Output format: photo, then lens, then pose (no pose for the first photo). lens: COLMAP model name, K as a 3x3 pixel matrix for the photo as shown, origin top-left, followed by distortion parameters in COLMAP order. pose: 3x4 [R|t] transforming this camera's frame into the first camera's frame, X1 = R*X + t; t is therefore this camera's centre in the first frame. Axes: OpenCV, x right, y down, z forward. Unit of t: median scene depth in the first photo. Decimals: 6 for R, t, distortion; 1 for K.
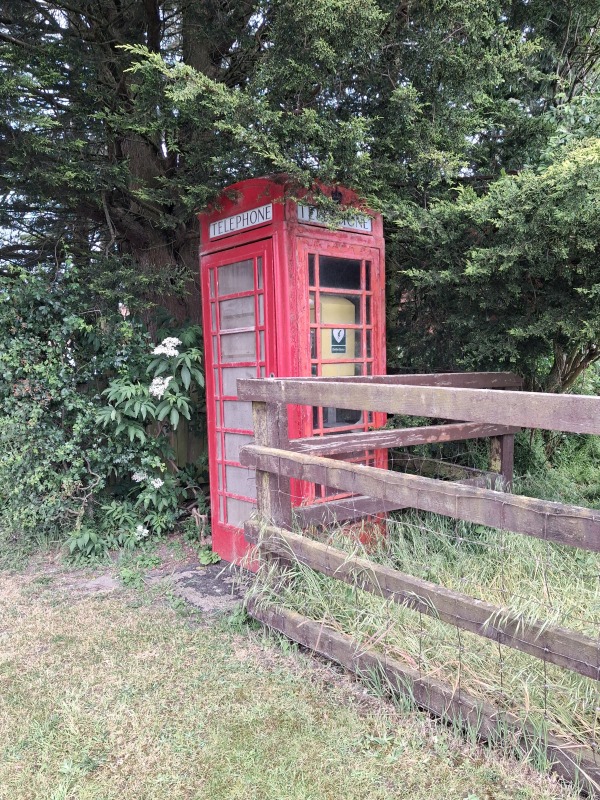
lens RADIAL K [[644.1, 0, 301.1], [0, 644.1, 402.2], [0, 0, 1]] dist [0.087756, -0.026596]
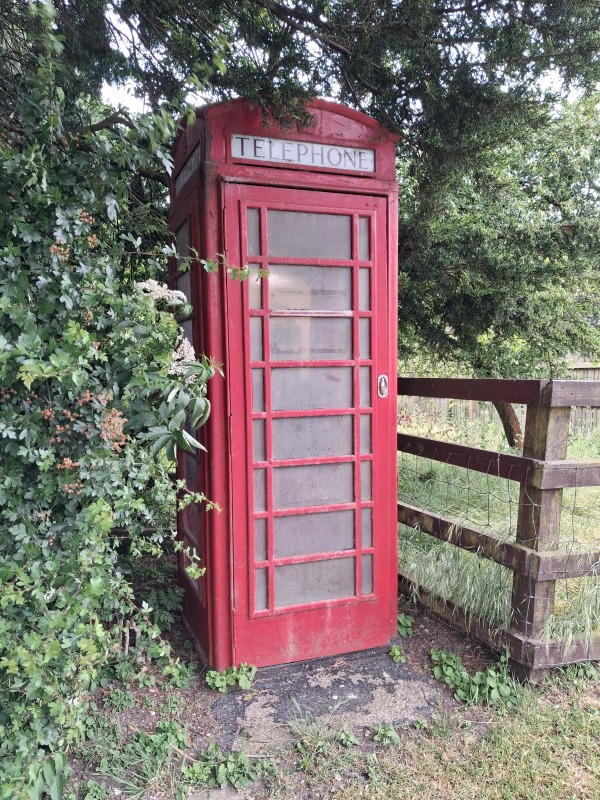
lens RADIAL K [[644.1, 0, 298.8], [0, 644.1, 400.2], [0, 0, 1]] dist [0.087756, -0.026596]
pose [[0.308681, -0.048270, 0.949940, -0.778055], [0.065646, 0.997411, 0.029351, -0.041004], [-0.948898, 0.053299, 0.311051, 0.824493]]
